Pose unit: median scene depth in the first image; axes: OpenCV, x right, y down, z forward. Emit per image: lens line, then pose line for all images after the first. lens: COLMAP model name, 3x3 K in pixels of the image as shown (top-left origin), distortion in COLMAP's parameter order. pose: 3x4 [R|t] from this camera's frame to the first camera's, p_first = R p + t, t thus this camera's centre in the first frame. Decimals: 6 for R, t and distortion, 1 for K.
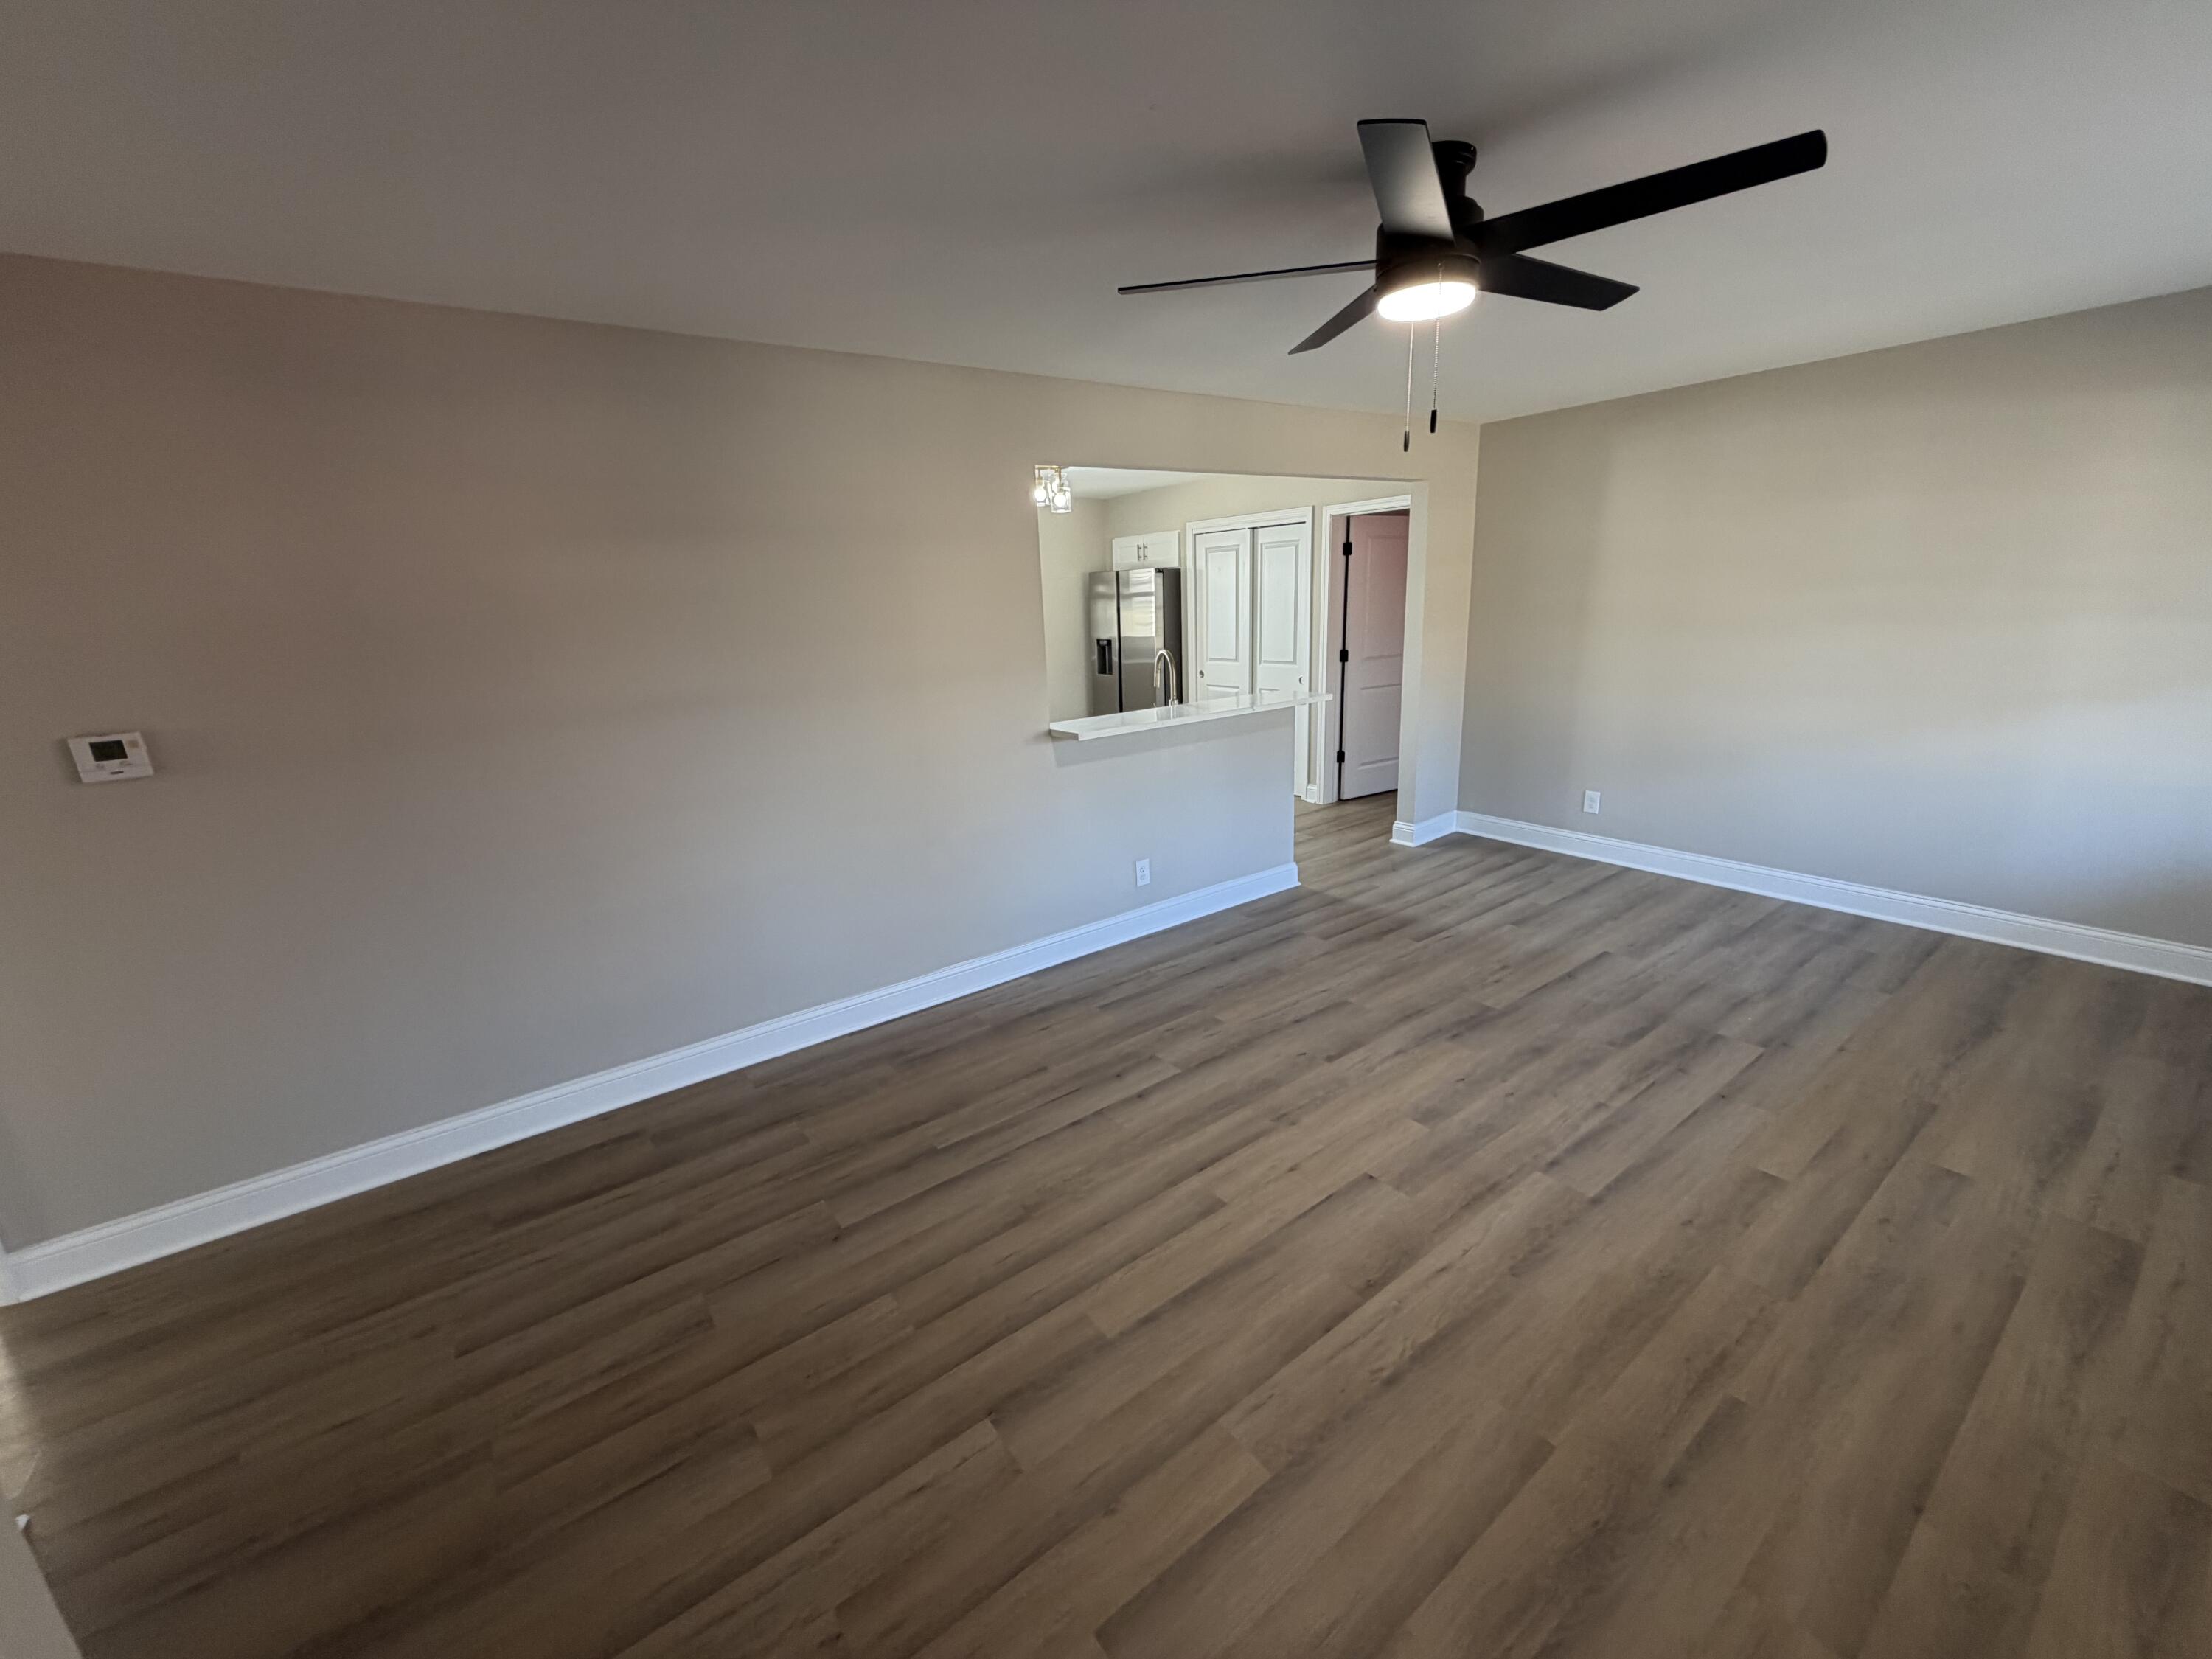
lens RADIAL K [[881.6, 0, 1100.1], [0, 881.6, 830.4], [0, 0, 1]] dist [-0.001037, 0.000283]
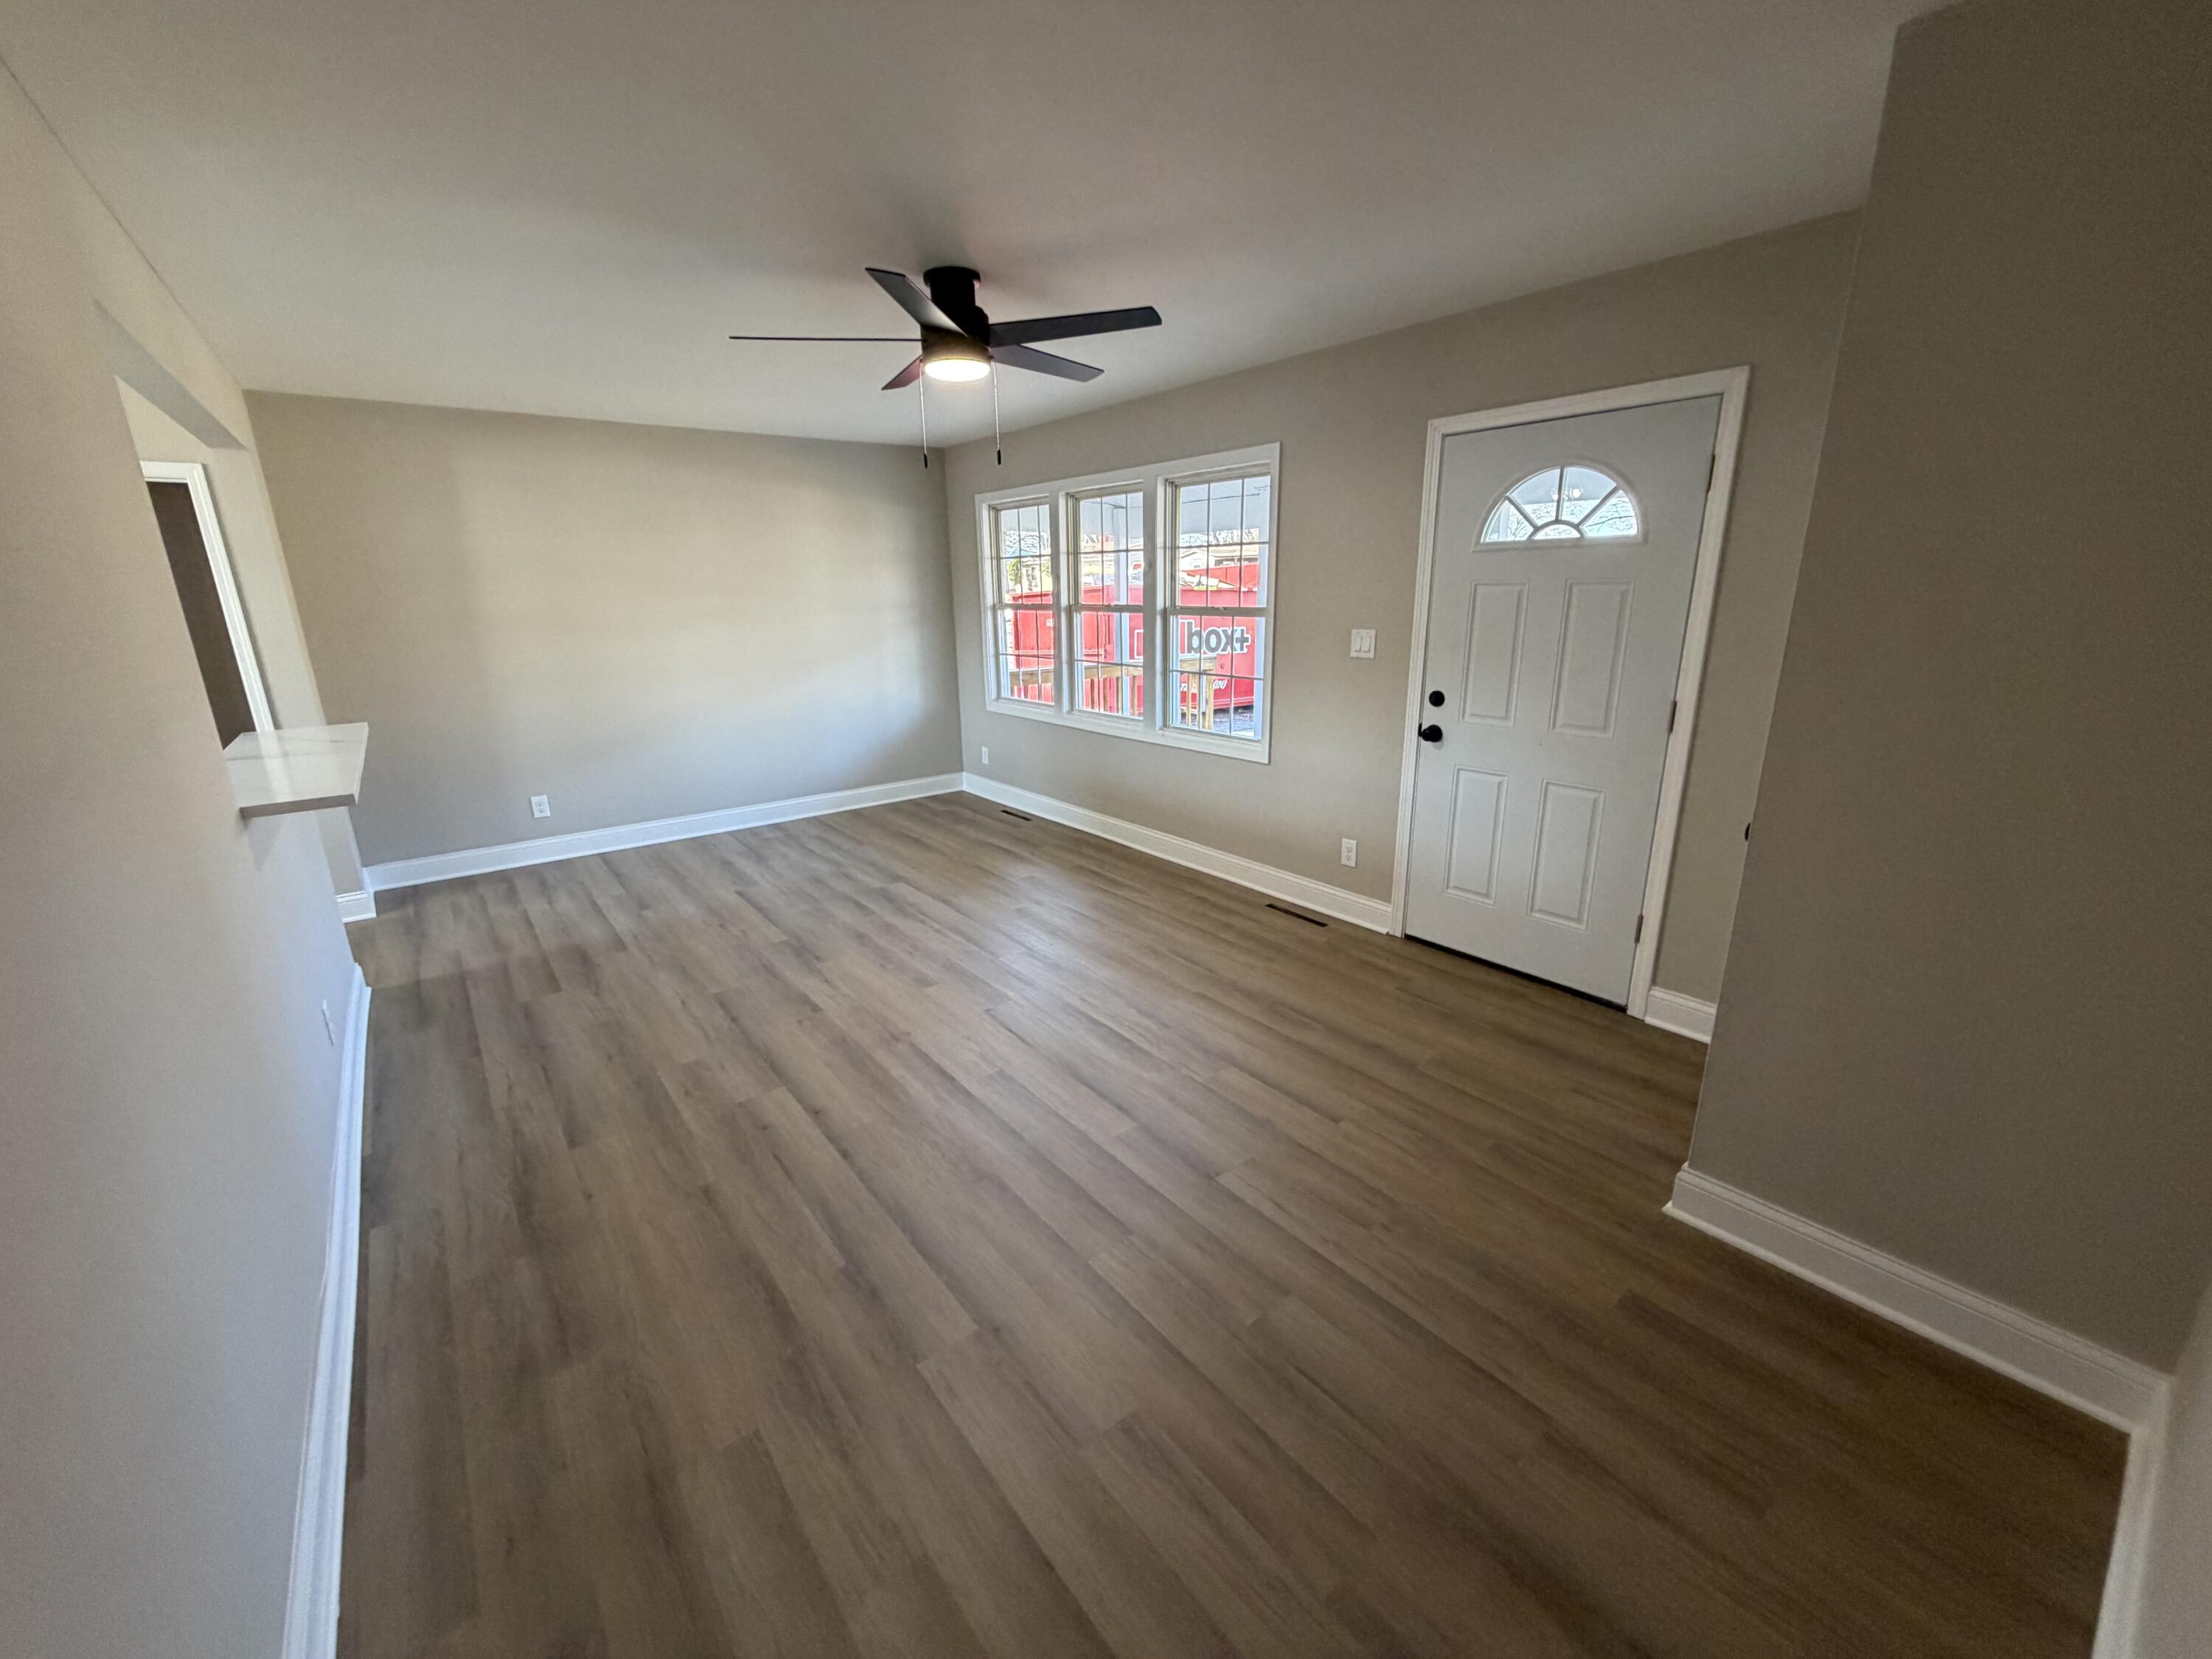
lens RADIAL K [[881.6, 0, 1100.1], [0, 881.6, 830.4], [0, 0, 1]] dist [-0.001037, 0.000283]
pose [[-0.031074, -0.227360, 0.973315, -0.704056], [0.277123, 0.933649, 0.226942, -0.088990], [-0.960332, 0.276780, 0.033995, 0.536995]]
